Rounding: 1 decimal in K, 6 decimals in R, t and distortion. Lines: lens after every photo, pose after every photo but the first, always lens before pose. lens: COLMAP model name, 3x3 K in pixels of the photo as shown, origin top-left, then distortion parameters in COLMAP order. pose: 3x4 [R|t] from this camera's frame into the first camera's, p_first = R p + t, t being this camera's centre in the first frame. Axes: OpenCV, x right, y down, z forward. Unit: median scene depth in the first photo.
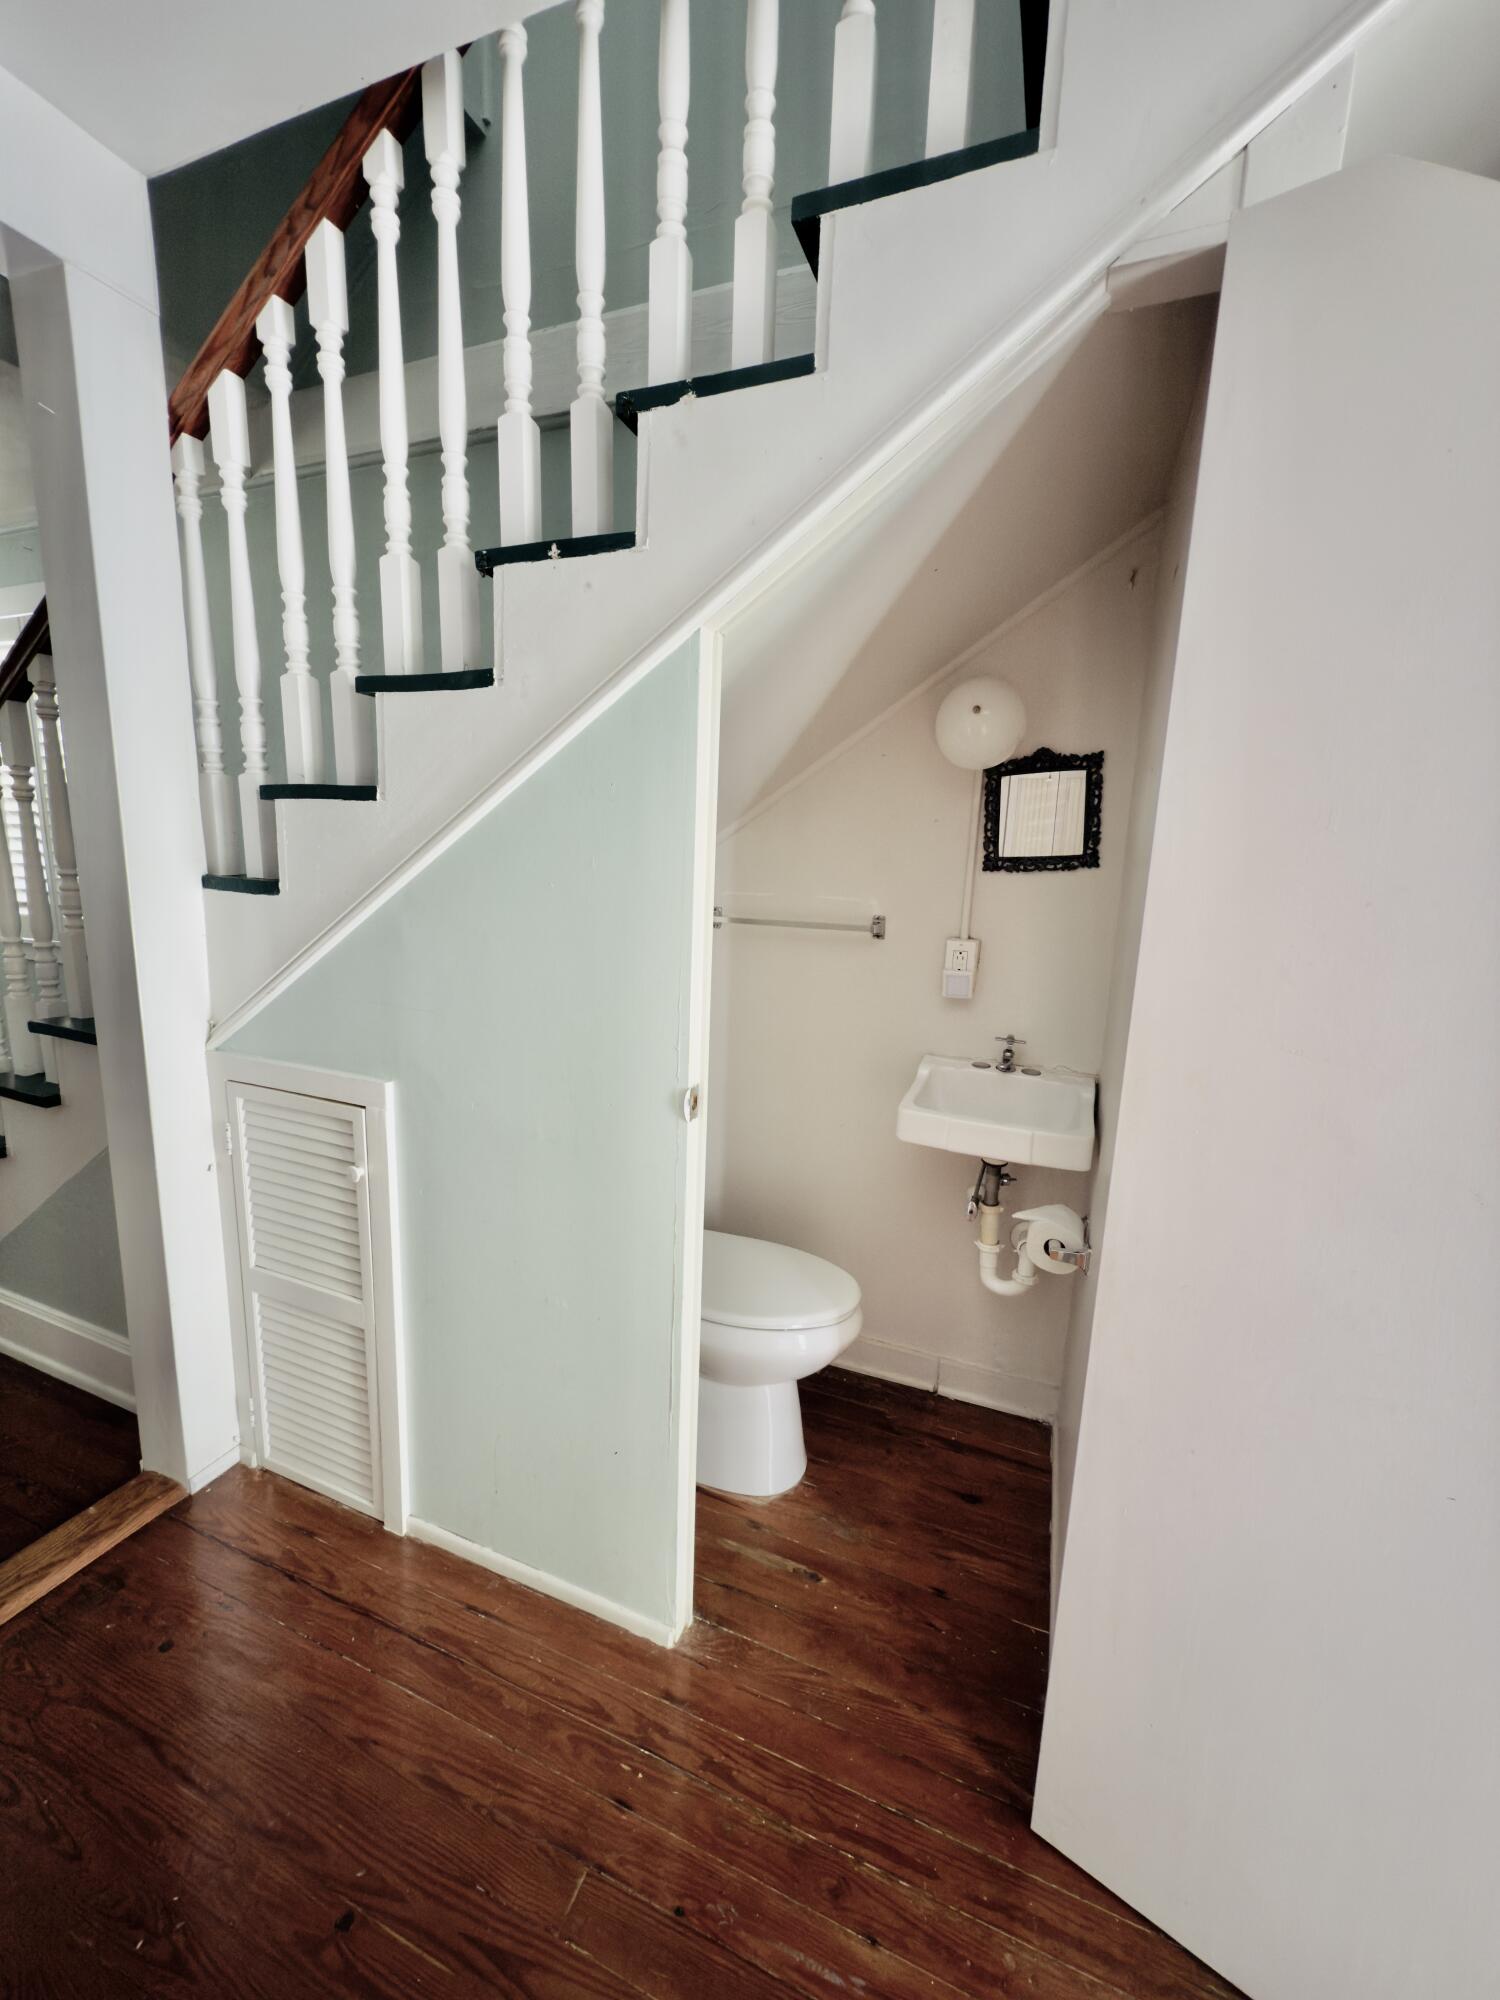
lens RADIAL K [[796.1, 0, 748.2], [0, 796.1, 1001.4], [0, 0, 1]] dist [0.004154, 0.000407]
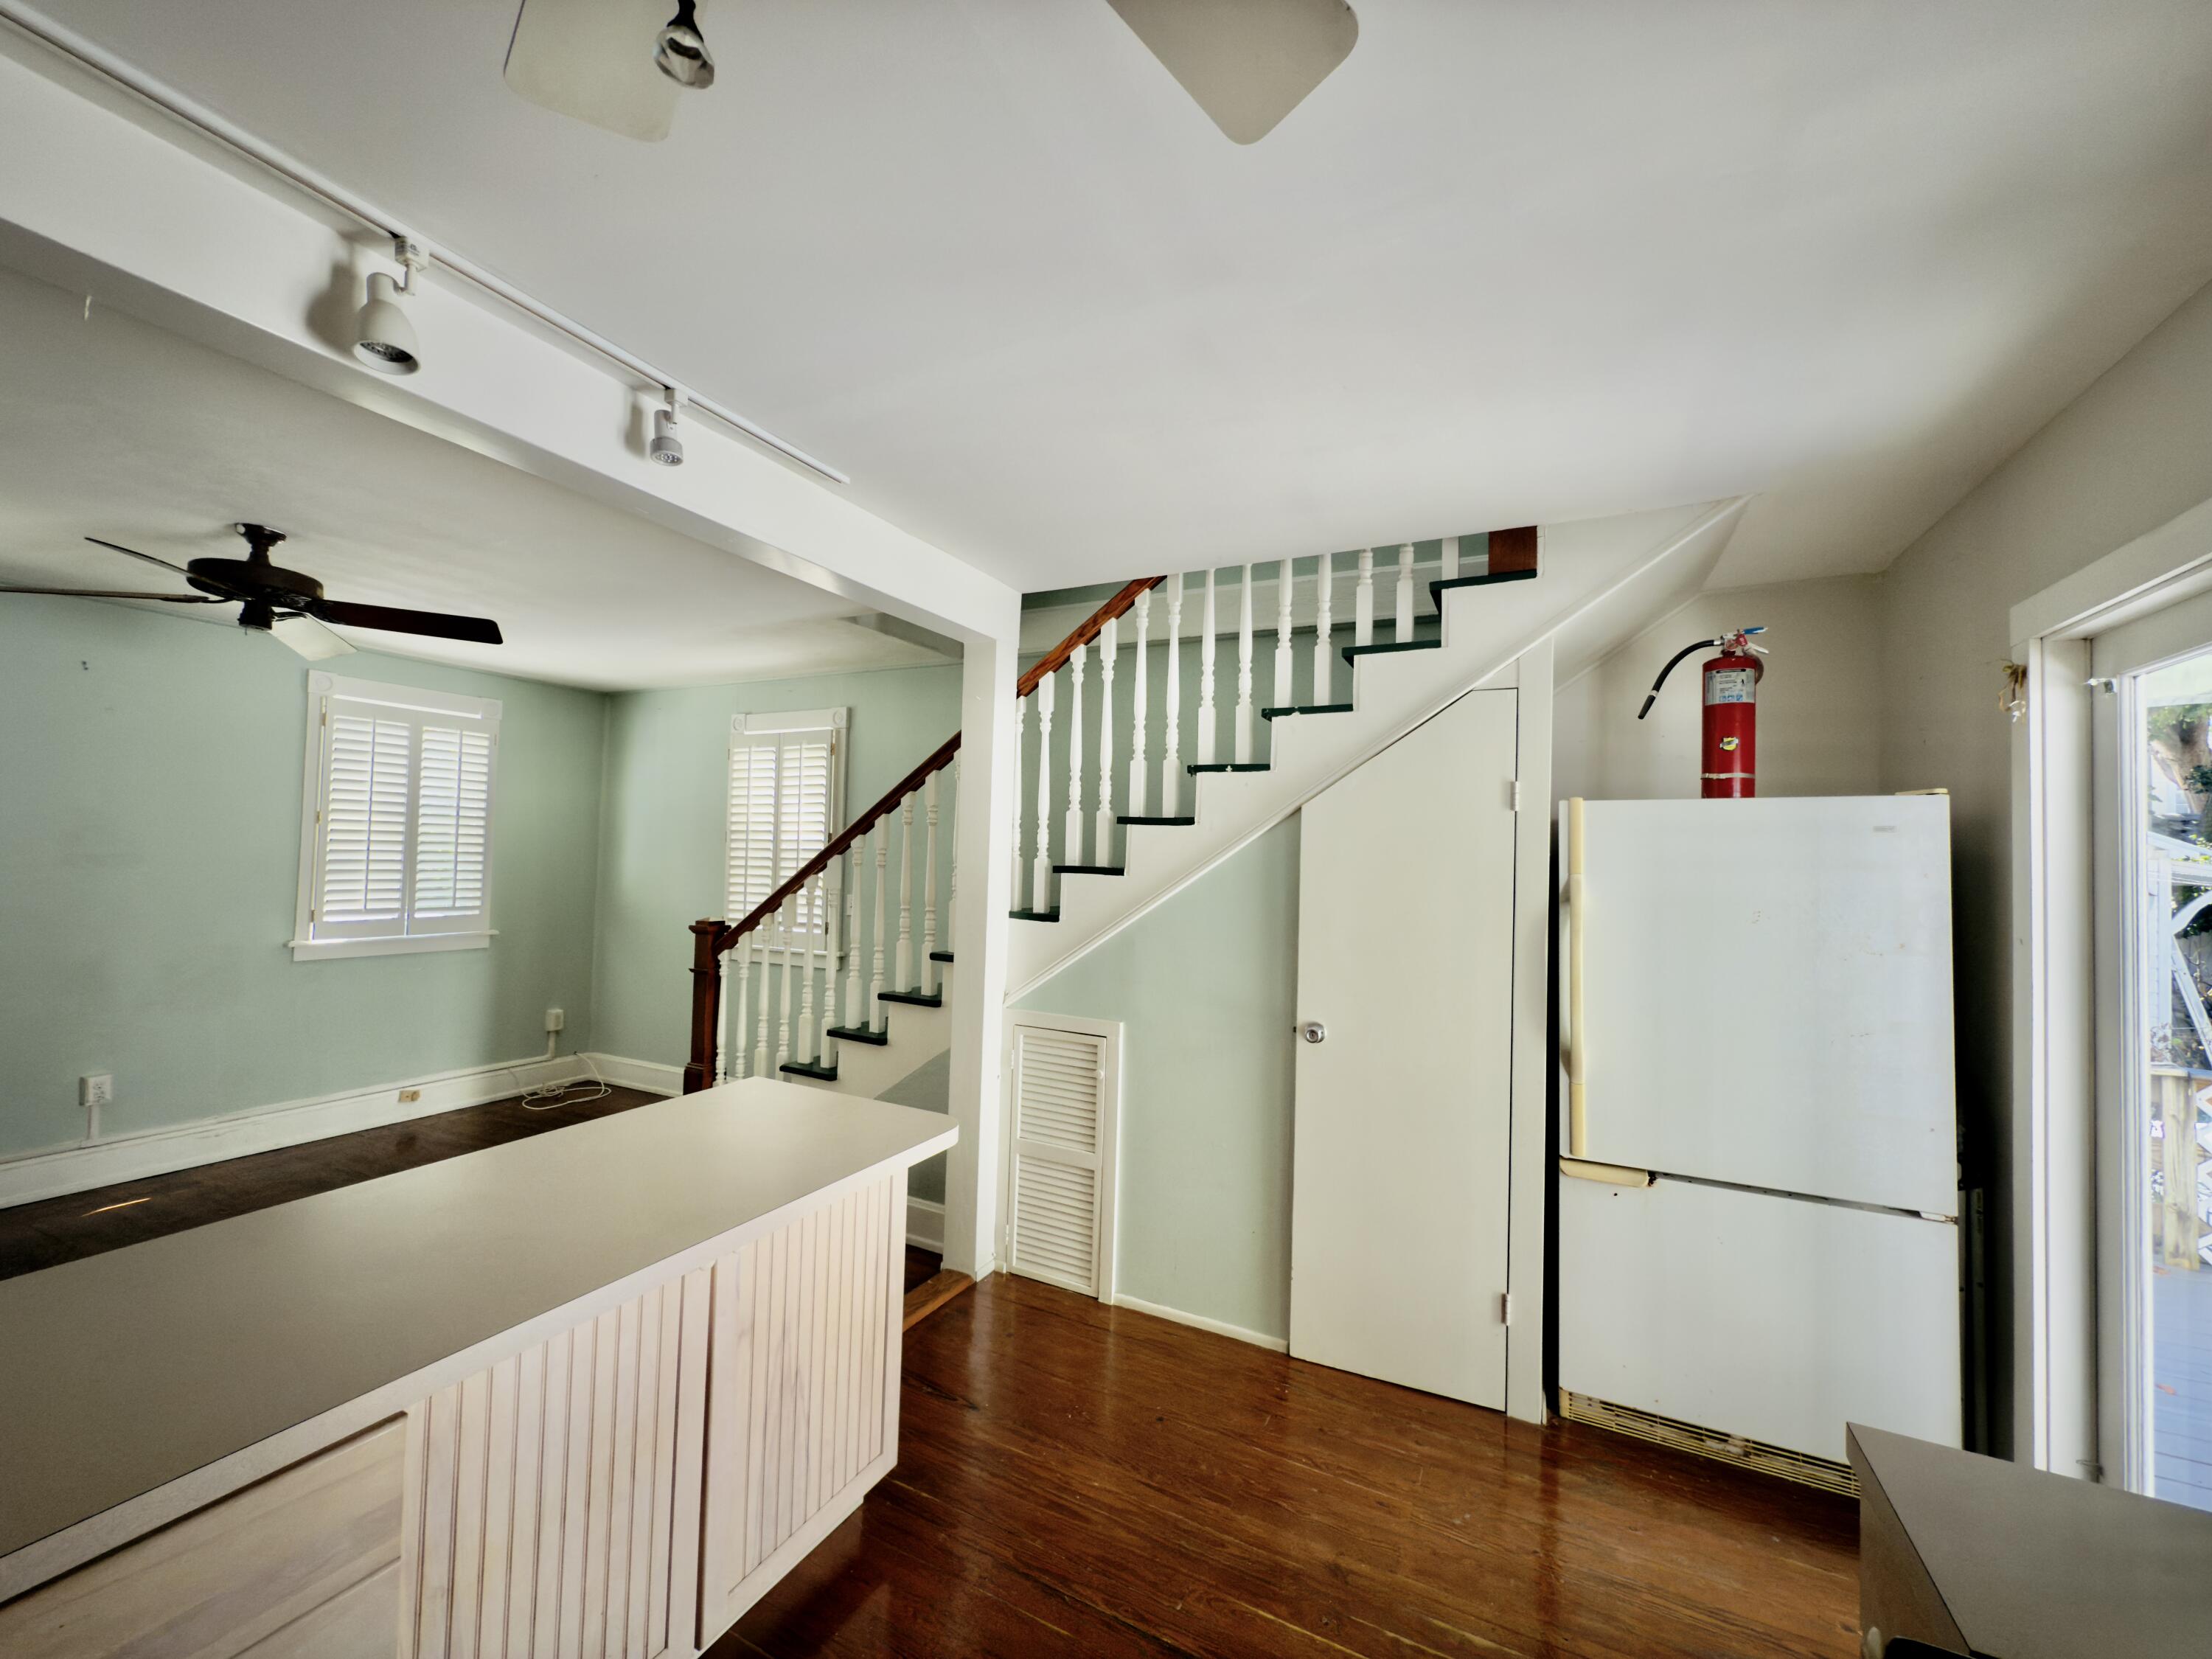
lens RADIAL K [[880.4, 0, 1103.7], [0, 880.4, 825.2], [0, 0, 1]] dist [0.004154, 0.000407]
pose [[0.996604, -0.004242, -0.082237, -0.302568], [-0.013880, 0.975728, -0.218544, 0.095366], [0.081168, 0.218943, 0.972356, -1.055507]]
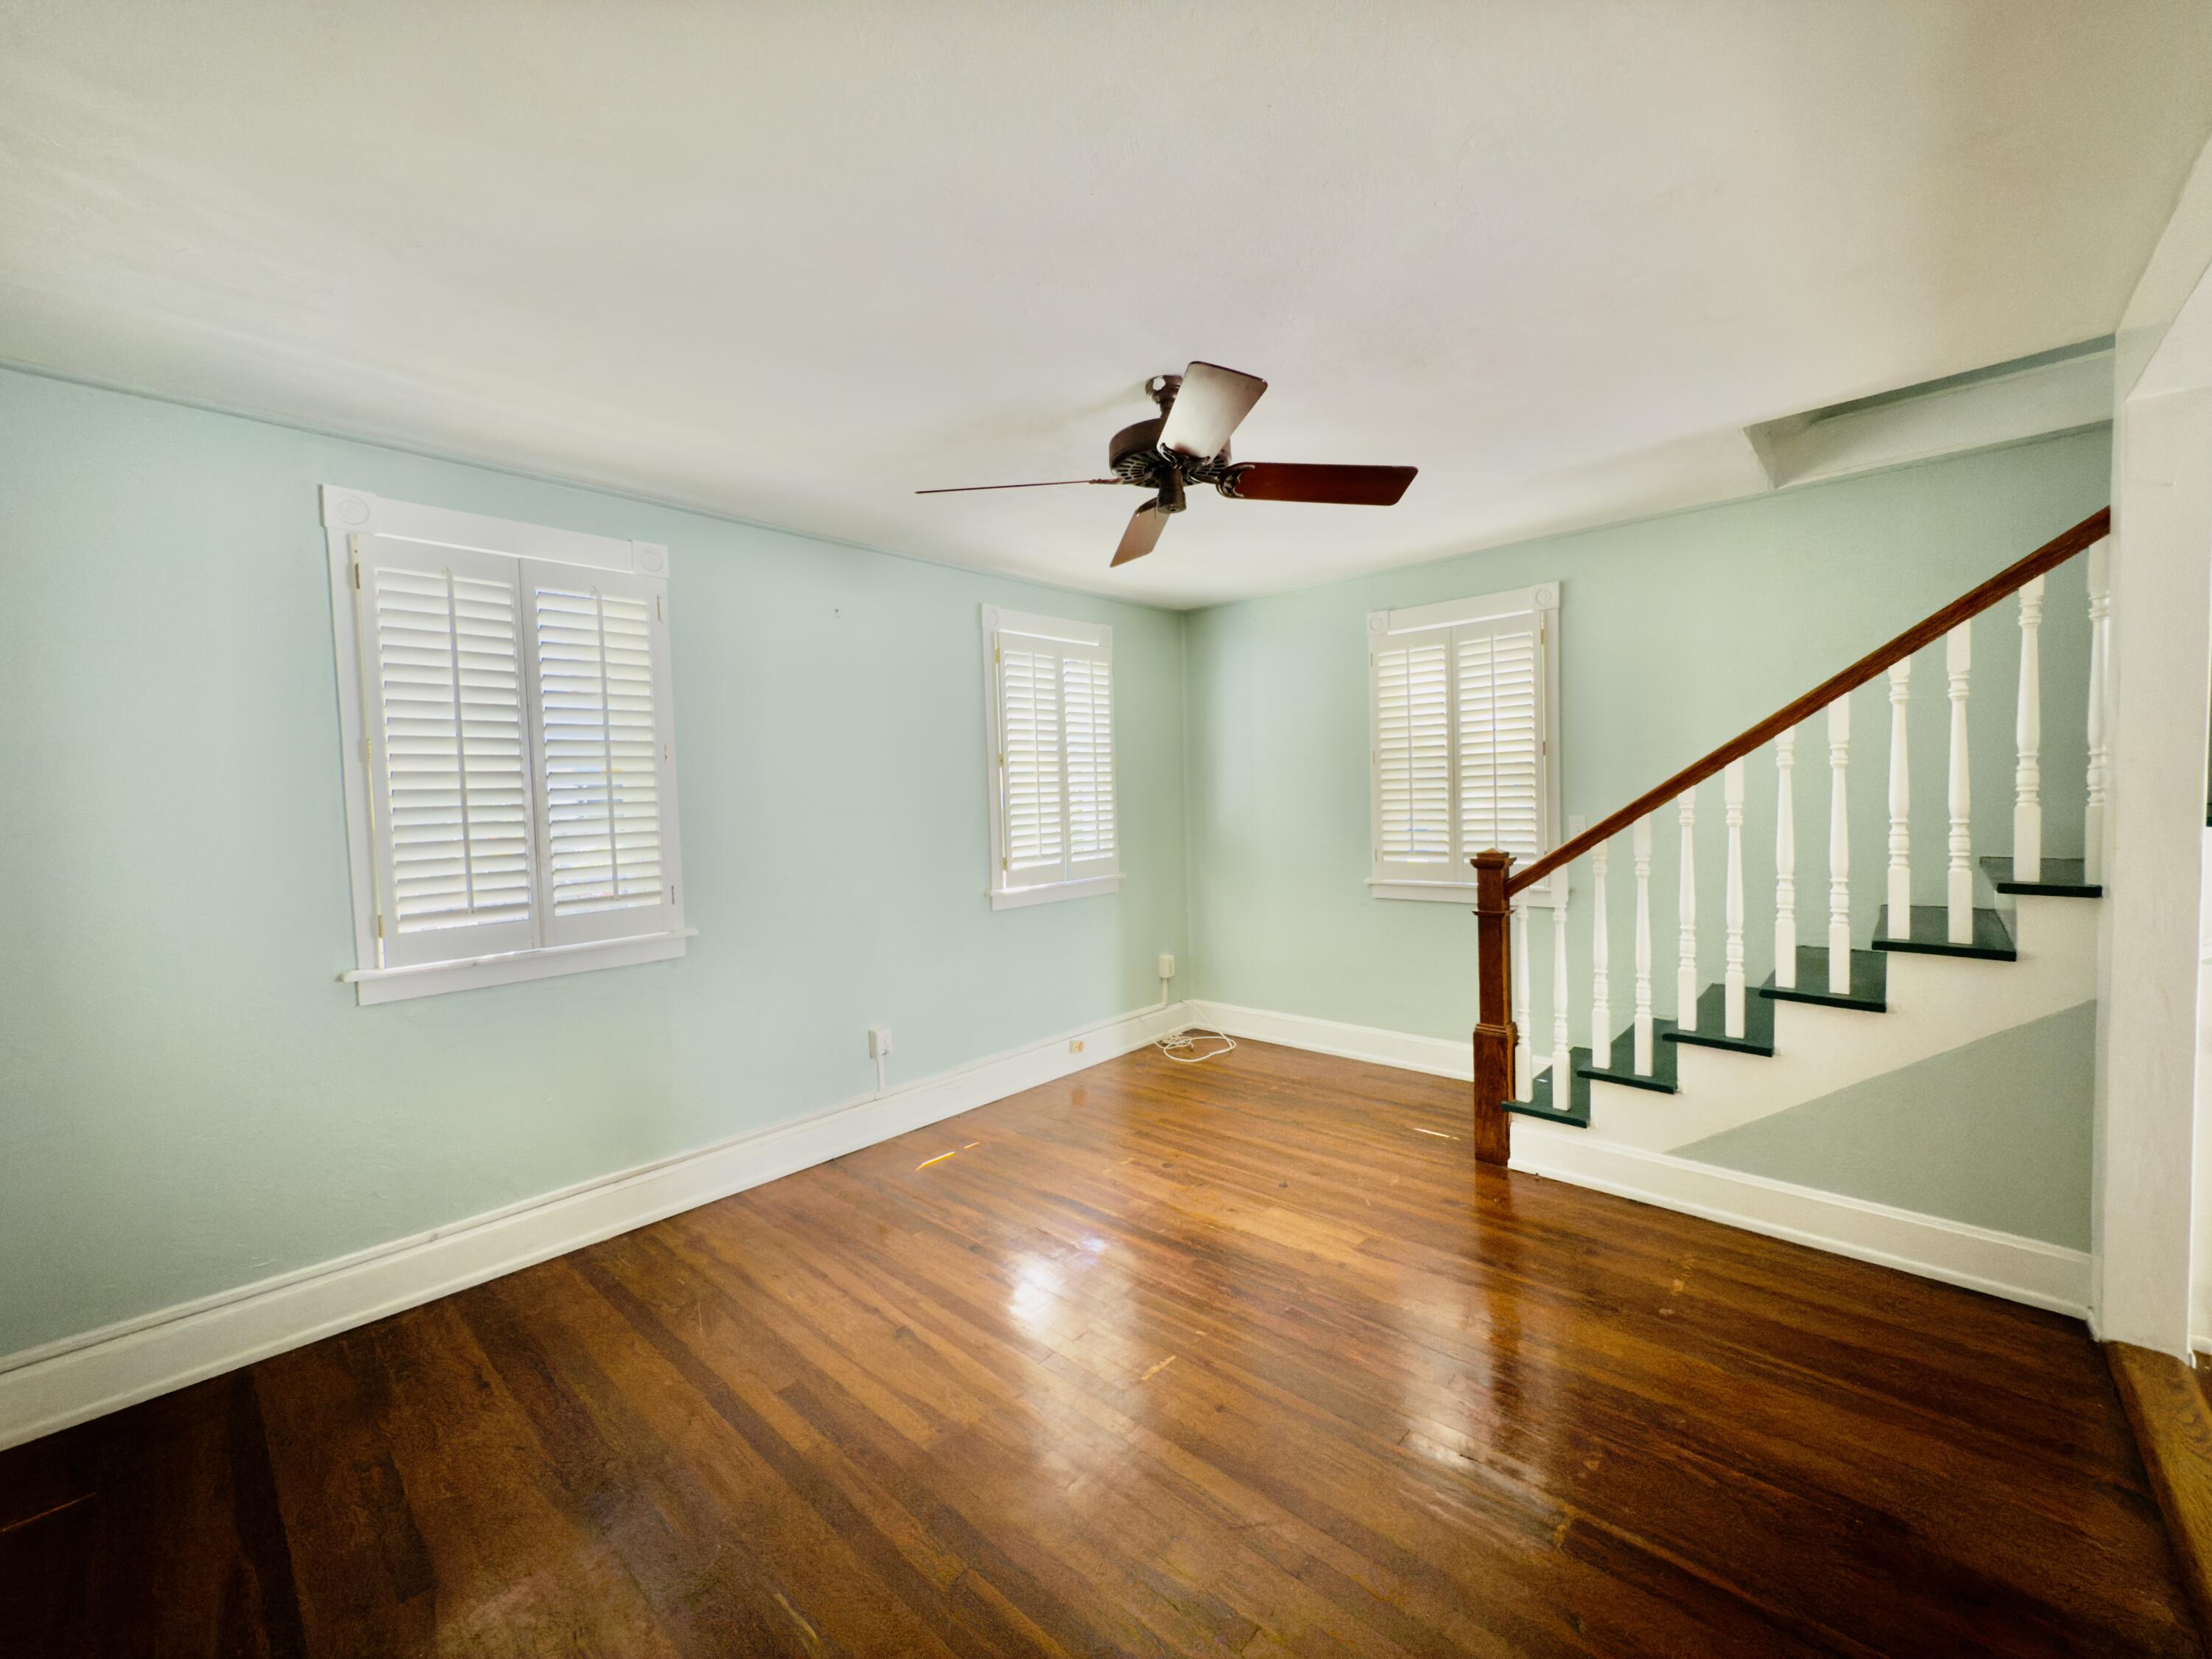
lens RADIAL K [[880.4, 0, 1119.1], [0, 880.4, 830.1], [0, 0, 1]] dist [0.004154, 0.000407]
pose [[0.936364, -0.041549, -0.348562, -1.728171], [-0.006599, 0.990711, -0.135822, 0.059326], [0.350968, 0.129479, 0.927393, -0.846241]]
